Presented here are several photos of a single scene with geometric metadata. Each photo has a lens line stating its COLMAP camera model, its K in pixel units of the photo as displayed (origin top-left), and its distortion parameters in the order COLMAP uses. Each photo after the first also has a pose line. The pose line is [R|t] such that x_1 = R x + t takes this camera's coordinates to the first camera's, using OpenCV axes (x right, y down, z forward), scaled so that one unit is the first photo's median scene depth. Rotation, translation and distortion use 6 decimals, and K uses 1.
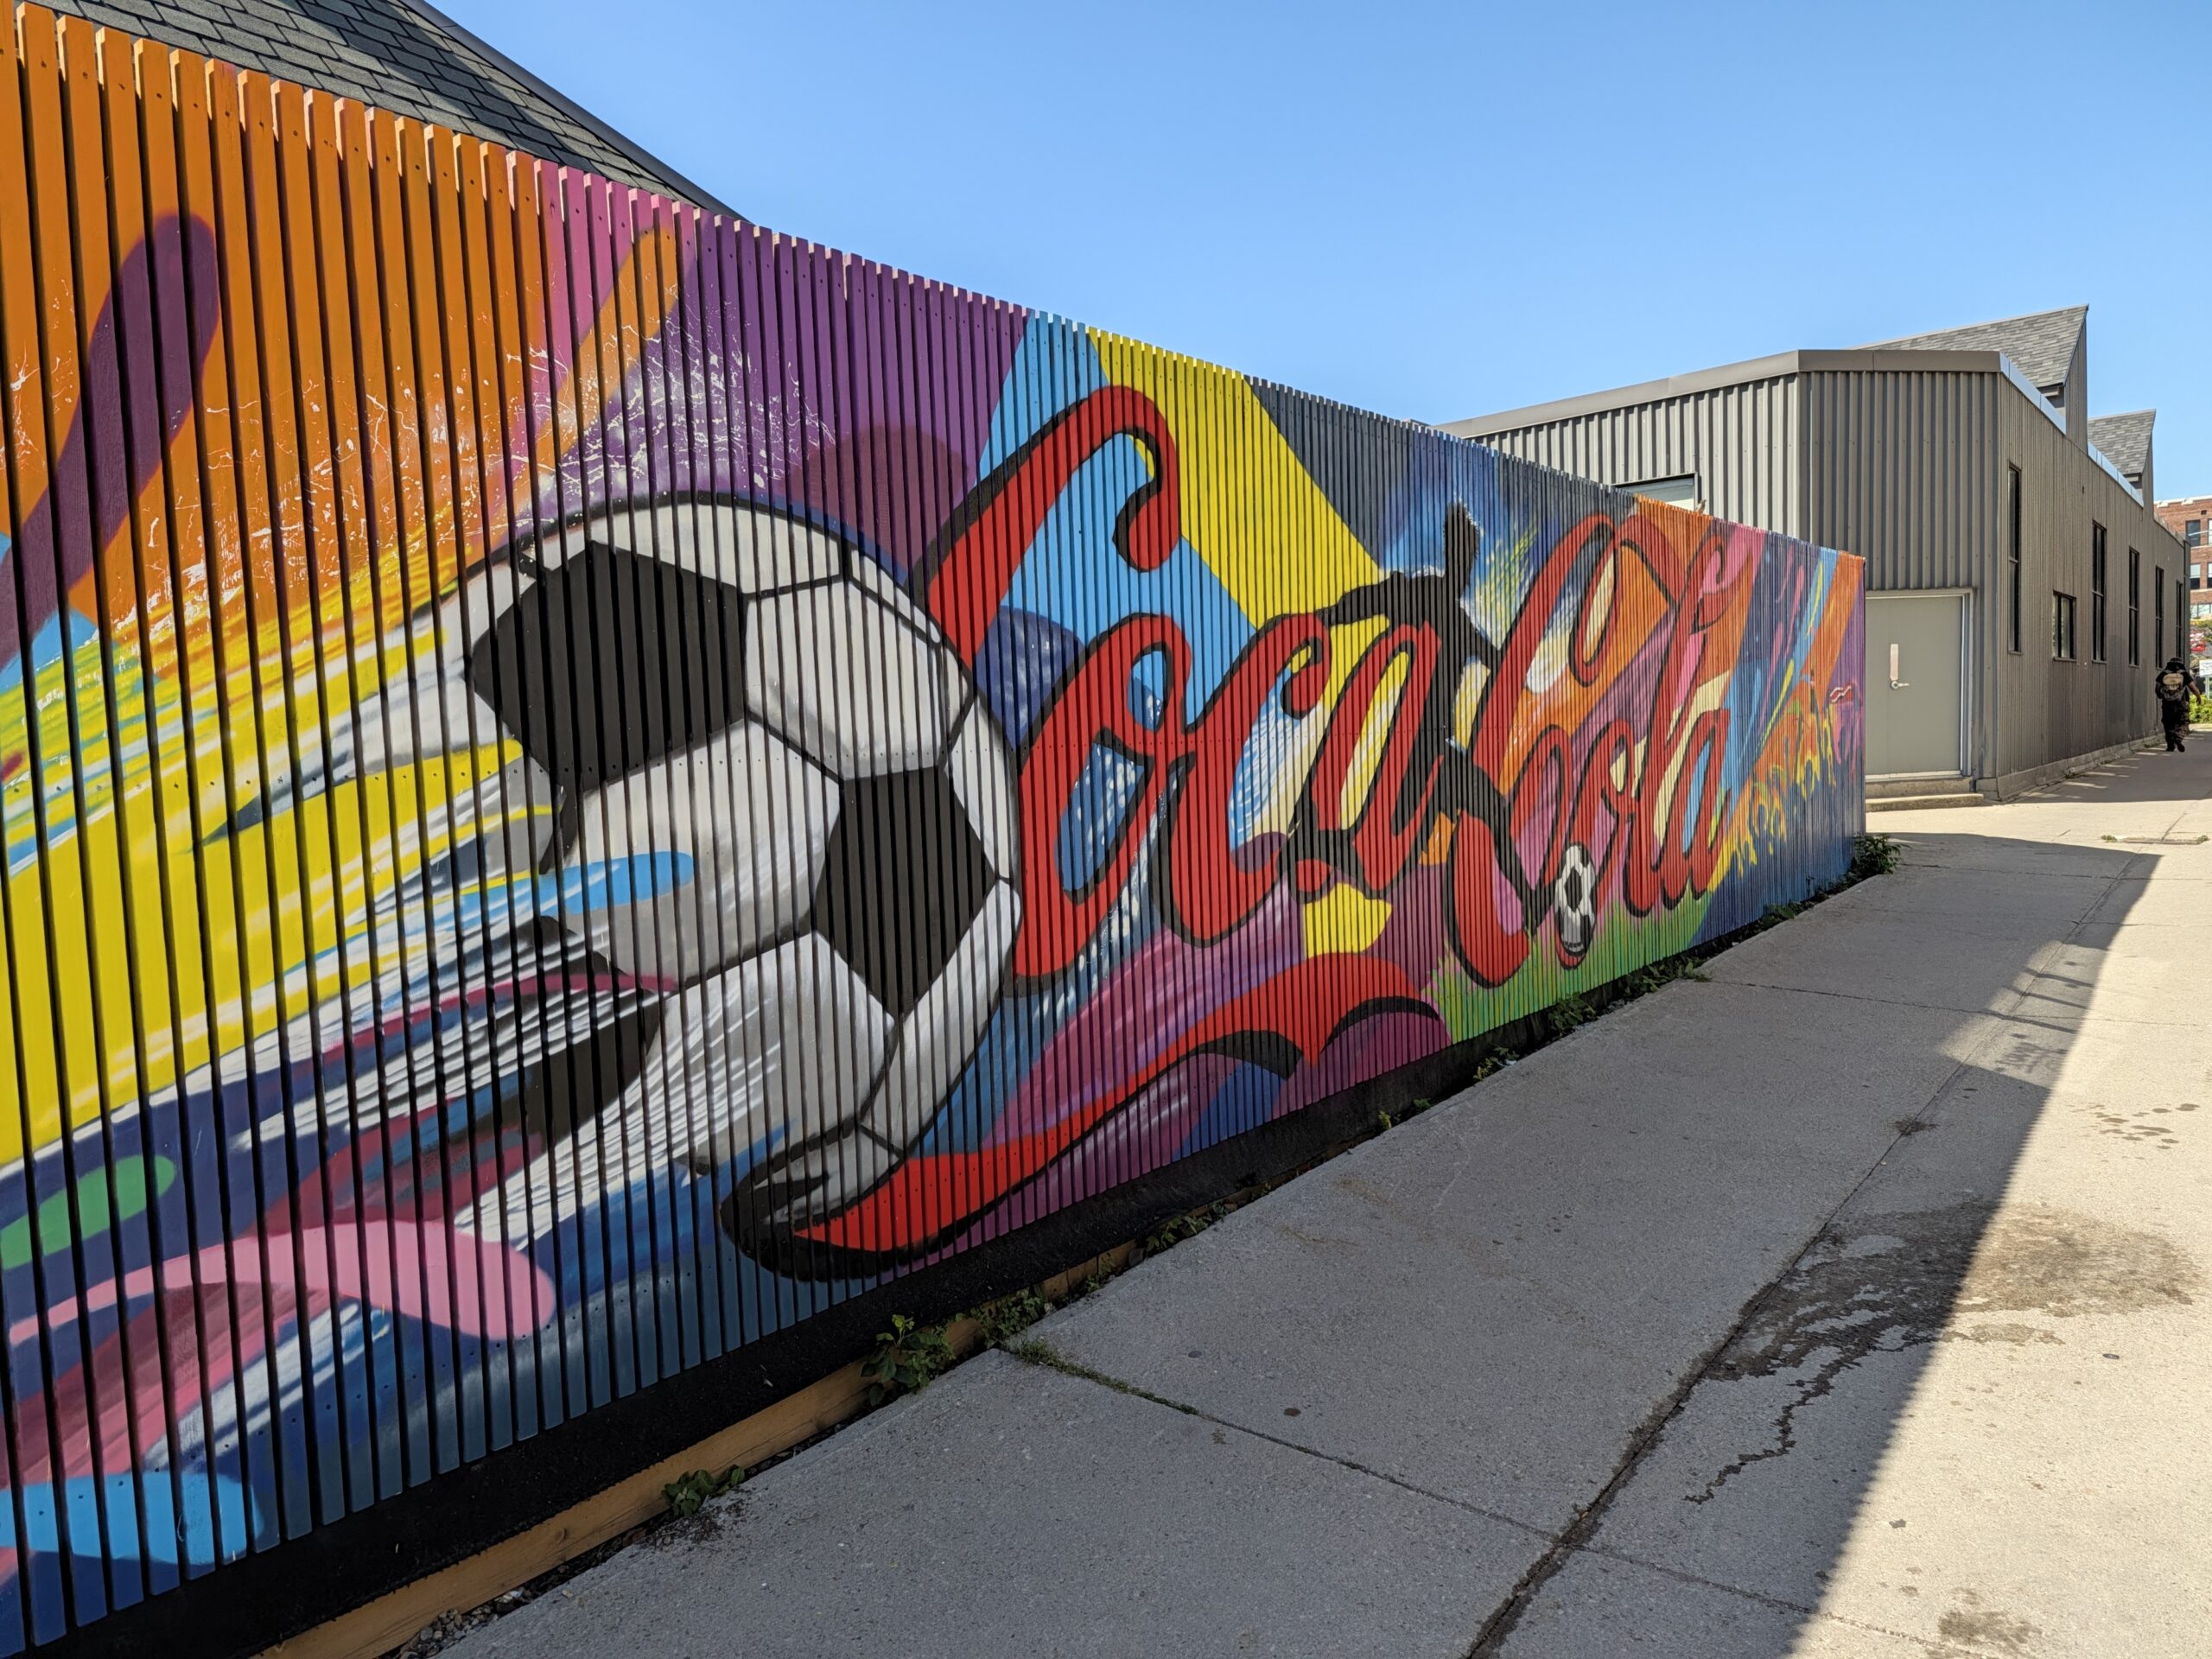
lens RADIAL K [[1502.8, 0, 1080.8], [0, 1502.8, 833.0], [0, 0, 1]] dist [0.055073, -0.053692]
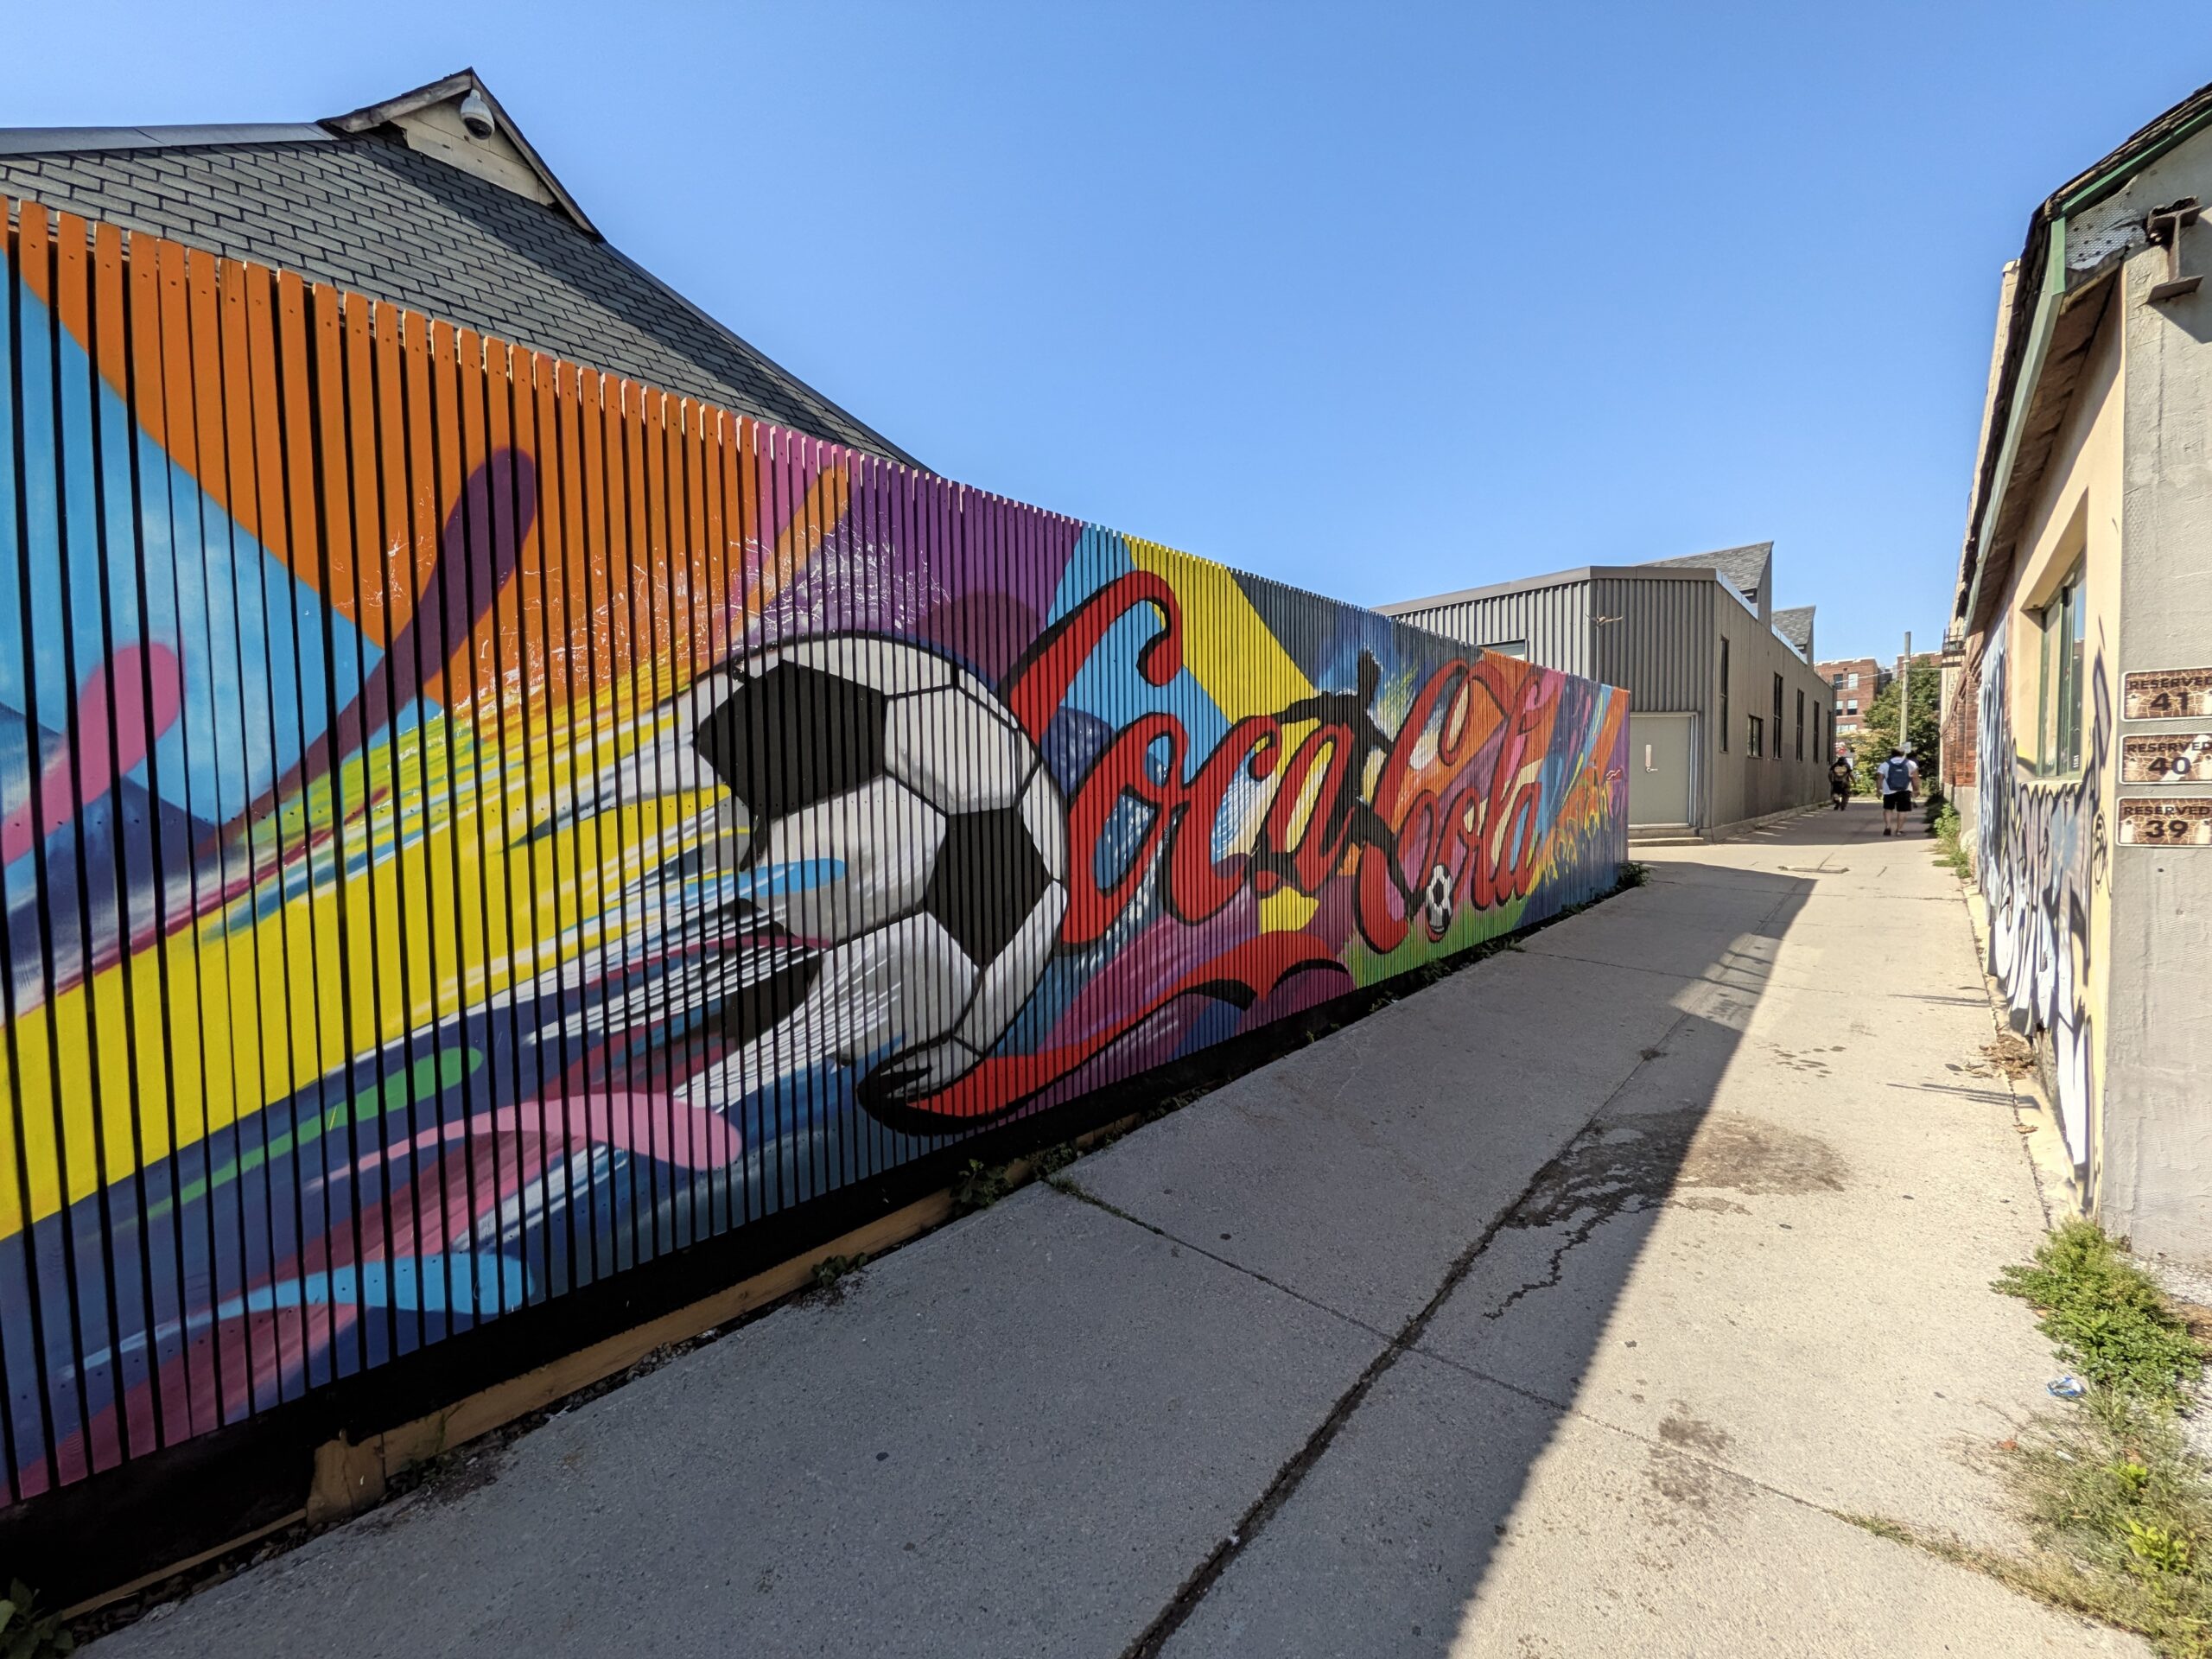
lens RADIAL K [[883.1, 0, 1097.9], [0, 883.1, 827.2], [0, 0, 1]] dist [-0.003188, 0.001440]
pose [[0.997466, 0.024785, -0.066682, 0.058462], [-0.026168, 0.999458, -0.019950, -0.008057], [0.066151, 0.021645, 0.997575, 0.093998]]
